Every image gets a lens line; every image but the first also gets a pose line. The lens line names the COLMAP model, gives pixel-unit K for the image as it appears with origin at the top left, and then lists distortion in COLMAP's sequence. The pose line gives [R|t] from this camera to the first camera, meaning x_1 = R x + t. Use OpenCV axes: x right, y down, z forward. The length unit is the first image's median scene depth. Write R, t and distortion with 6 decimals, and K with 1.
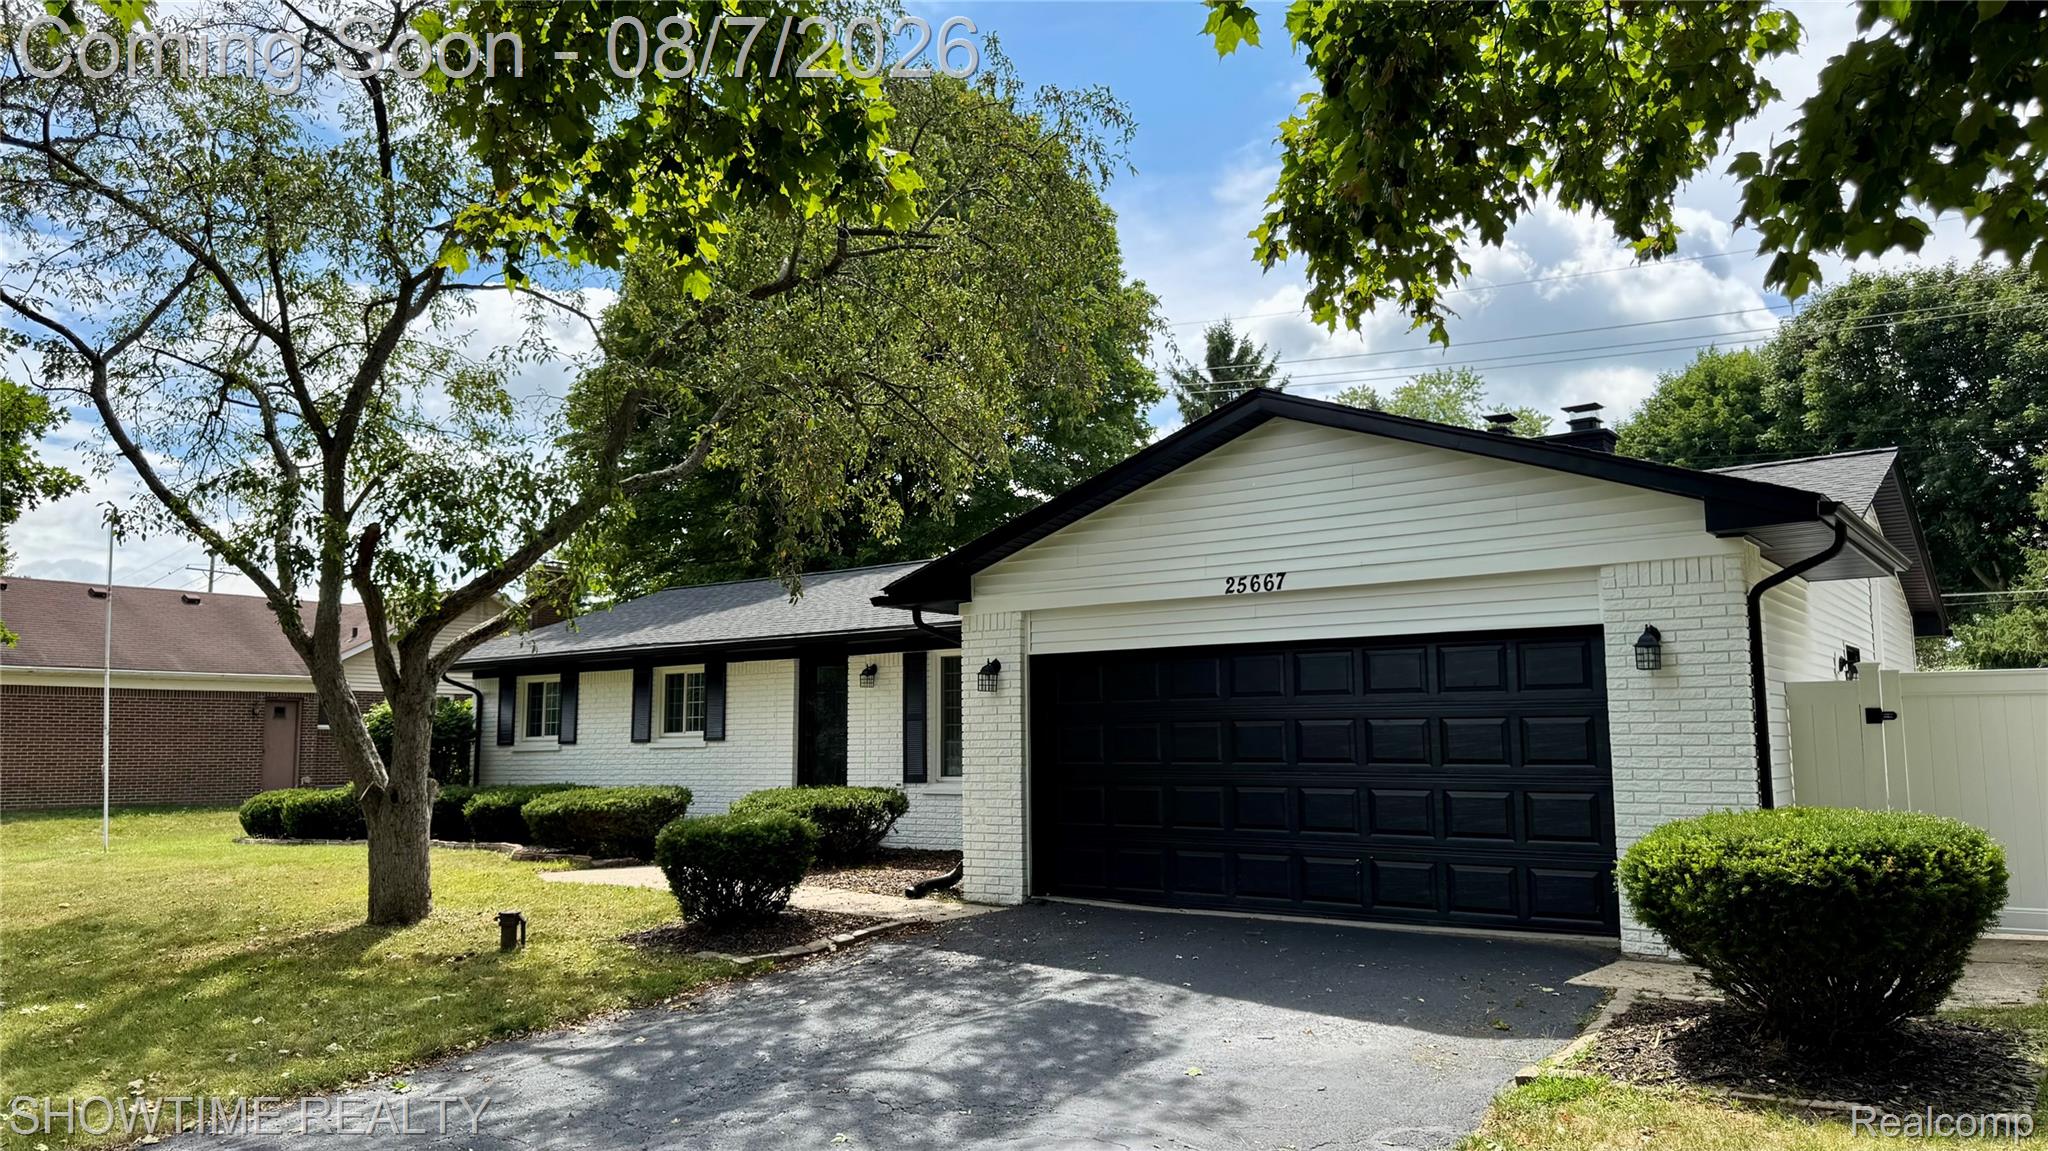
lens RADIAL K [[1561.9, 0, 1024.0], [0, 1561.9, 575.5], [0, 0, 1]] dist [0.137580, -0.442667]
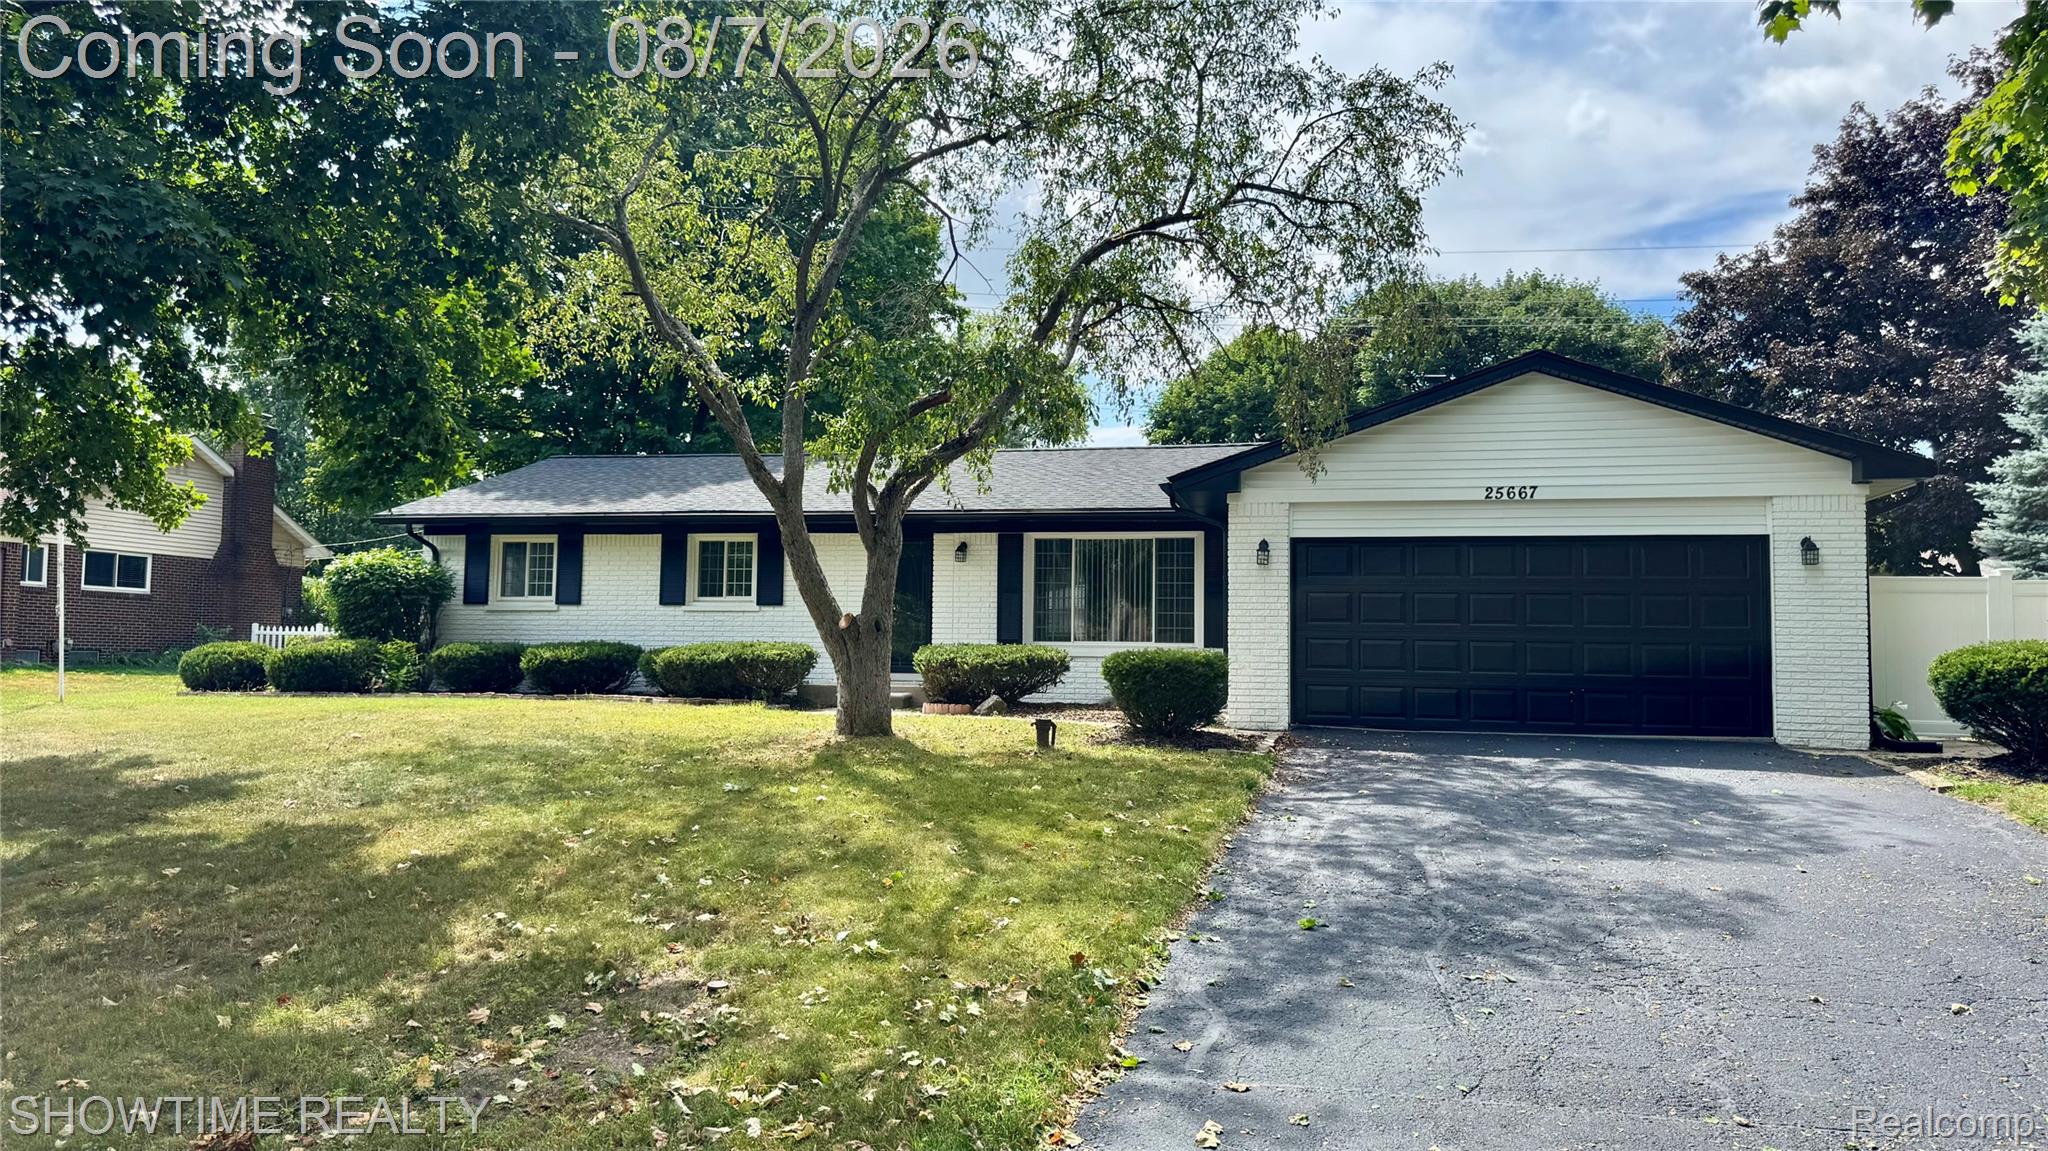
lens RADIAL K [[1561.9, 0, 1024.0], [0, 1561.9, 575.5], [0, 0, 1]] dist [0.137580, -0.442667]
pose [[0.896033, 0.045897, 0.441608, -0.503075], [-0.068696, 0.996996, 0.035766, 0.034299], [-0.438640, -0.062384, 0.896495, -0.031062]]
